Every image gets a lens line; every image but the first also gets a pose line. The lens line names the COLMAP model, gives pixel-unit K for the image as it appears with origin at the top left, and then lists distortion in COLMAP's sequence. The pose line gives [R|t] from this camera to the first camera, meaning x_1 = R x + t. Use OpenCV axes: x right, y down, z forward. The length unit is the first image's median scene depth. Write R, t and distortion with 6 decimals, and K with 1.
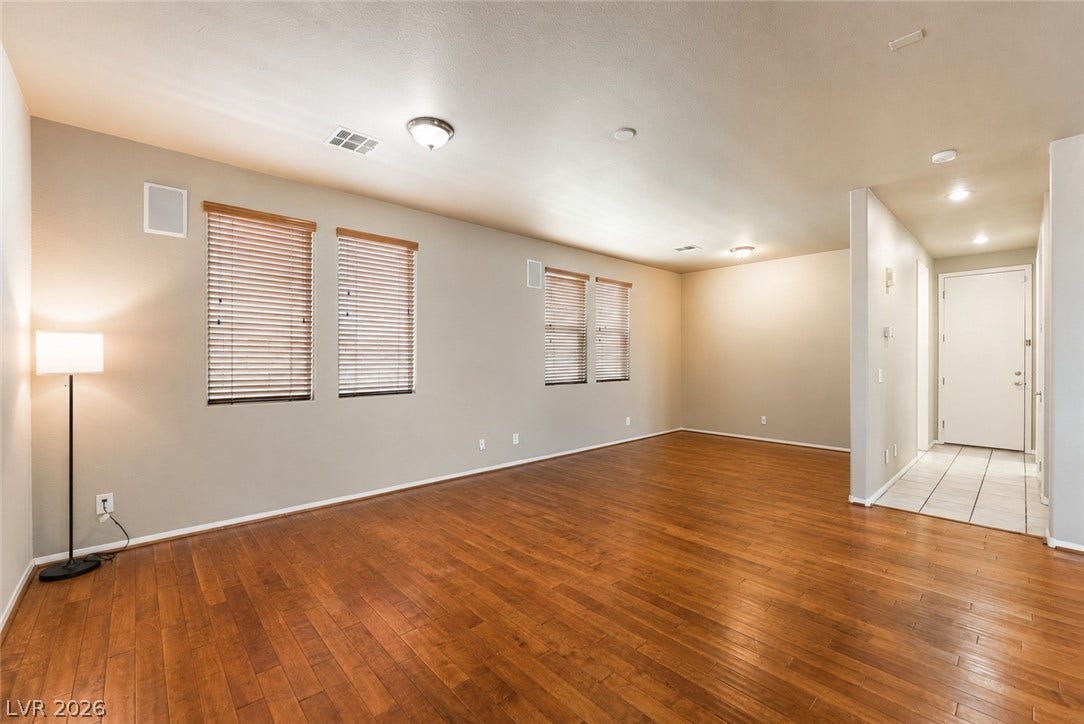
lens RADIAL K [[439.6, 0, 546.3], [0, 439.6, 361.7], [0, 0, 1]] dist [-0.000555, -0.000425]
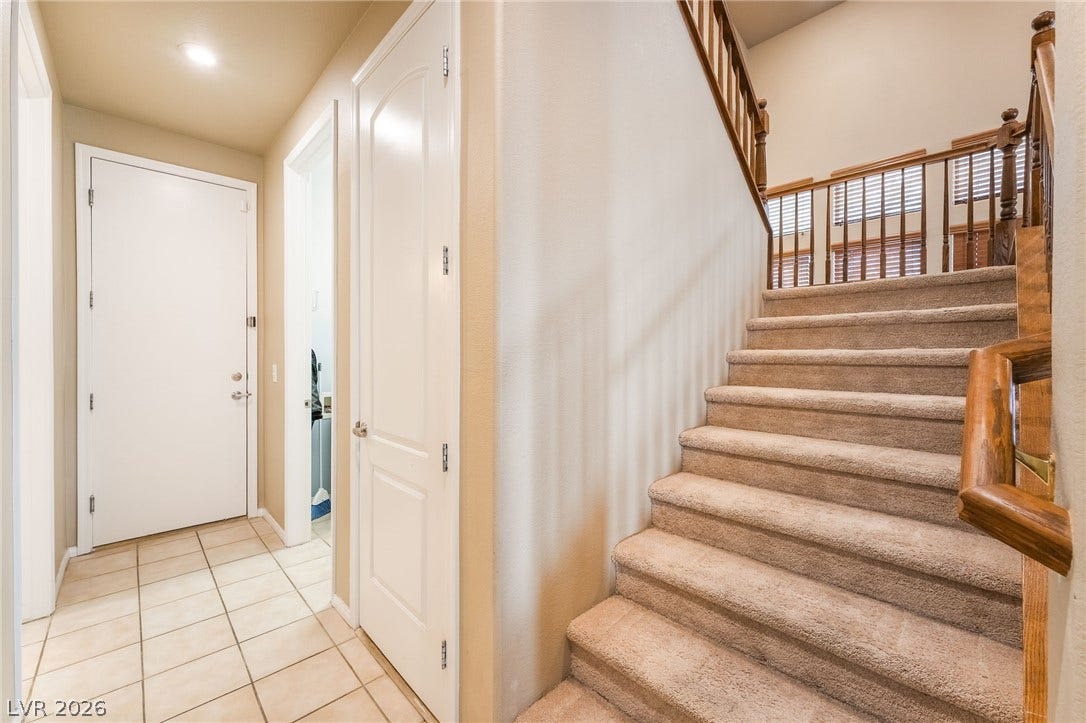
lens RADIAL K [[440.4, 0, 549.5], [0, 440.4, 359.0], [0, 0, 1]] dist [-0.000555, -0.000425]
pose [[-0.012646, -0.004808, 0.999908, 0.522877], [0.000591, 0.999988, 0.004816, 0.002189], [-0.999920, 0.000652, -0.012643, 0.619650]]
